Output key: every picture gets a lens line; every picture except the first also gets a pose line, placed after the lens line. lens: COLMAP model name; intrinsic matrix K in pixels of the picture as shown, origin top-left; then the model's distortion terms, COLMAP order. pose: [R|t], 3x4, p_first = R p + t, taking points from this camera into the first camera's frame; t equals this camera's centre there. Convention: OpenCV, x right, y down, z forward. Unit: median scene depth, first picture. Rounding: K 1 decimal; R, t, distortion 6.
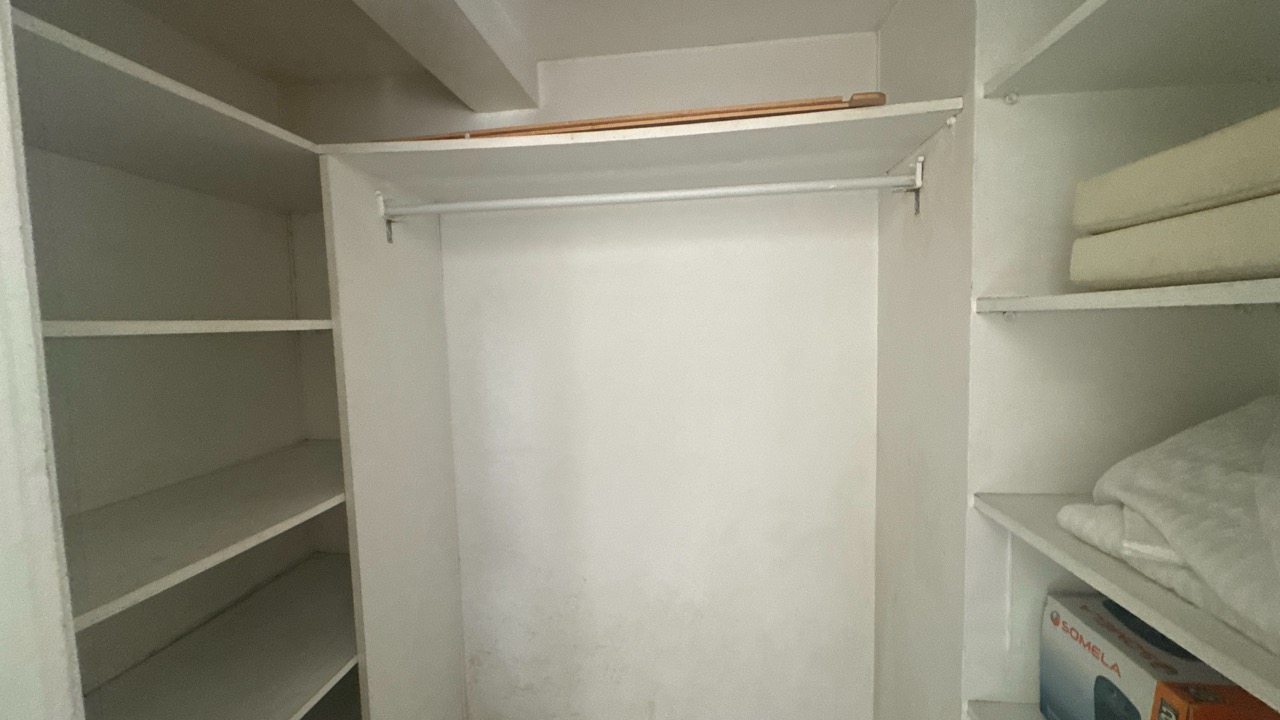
lens RADIAL K [[511.9, 0, 642.0], [0, 511.9, 359.0], [0, 0, 1]] dist [-0.003399, 0.000559]
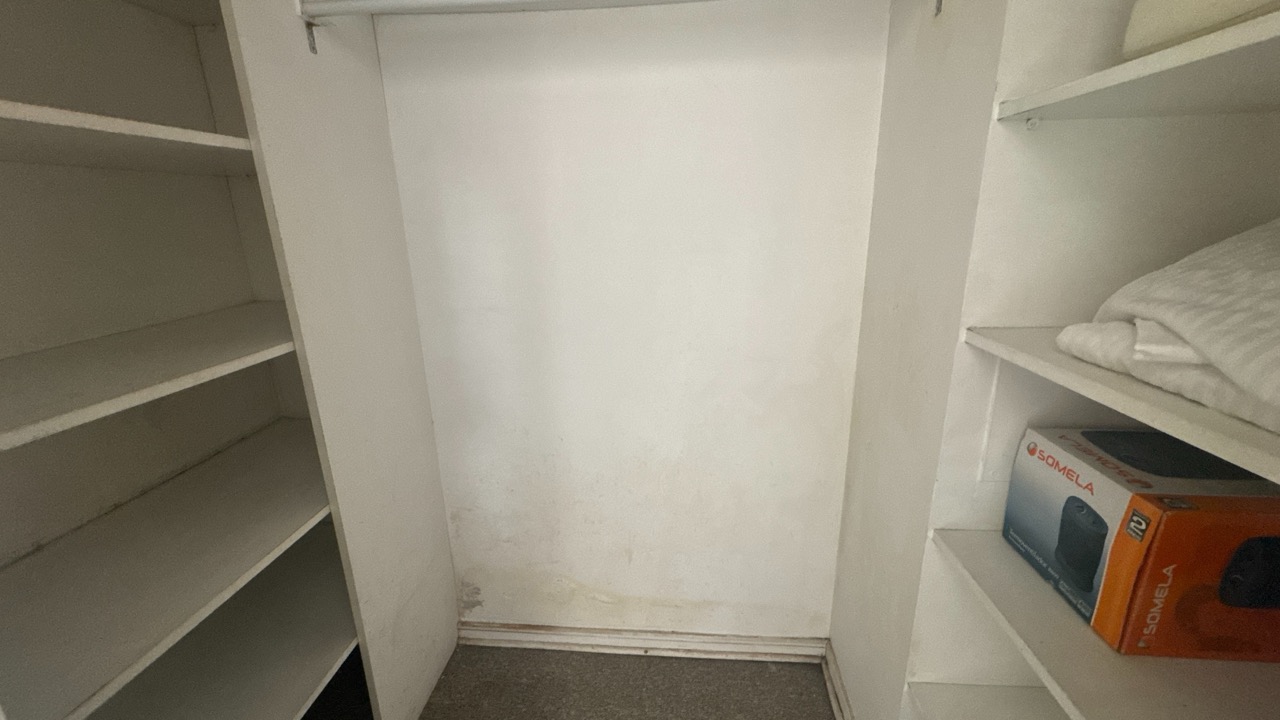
lens RADIAL K [[511.9, 0, 640.6], [0, 511.9, 358.1], [0, 0, 1]] dist [-0.003399, 0.000559]
pose [[0.999295, -0.004868, 0.037239, 0.011816], [-0.002754, 0.979395, 0.201935, 0.130397], [-0.037455, -0.201895, 0.978691, 0.086557]]
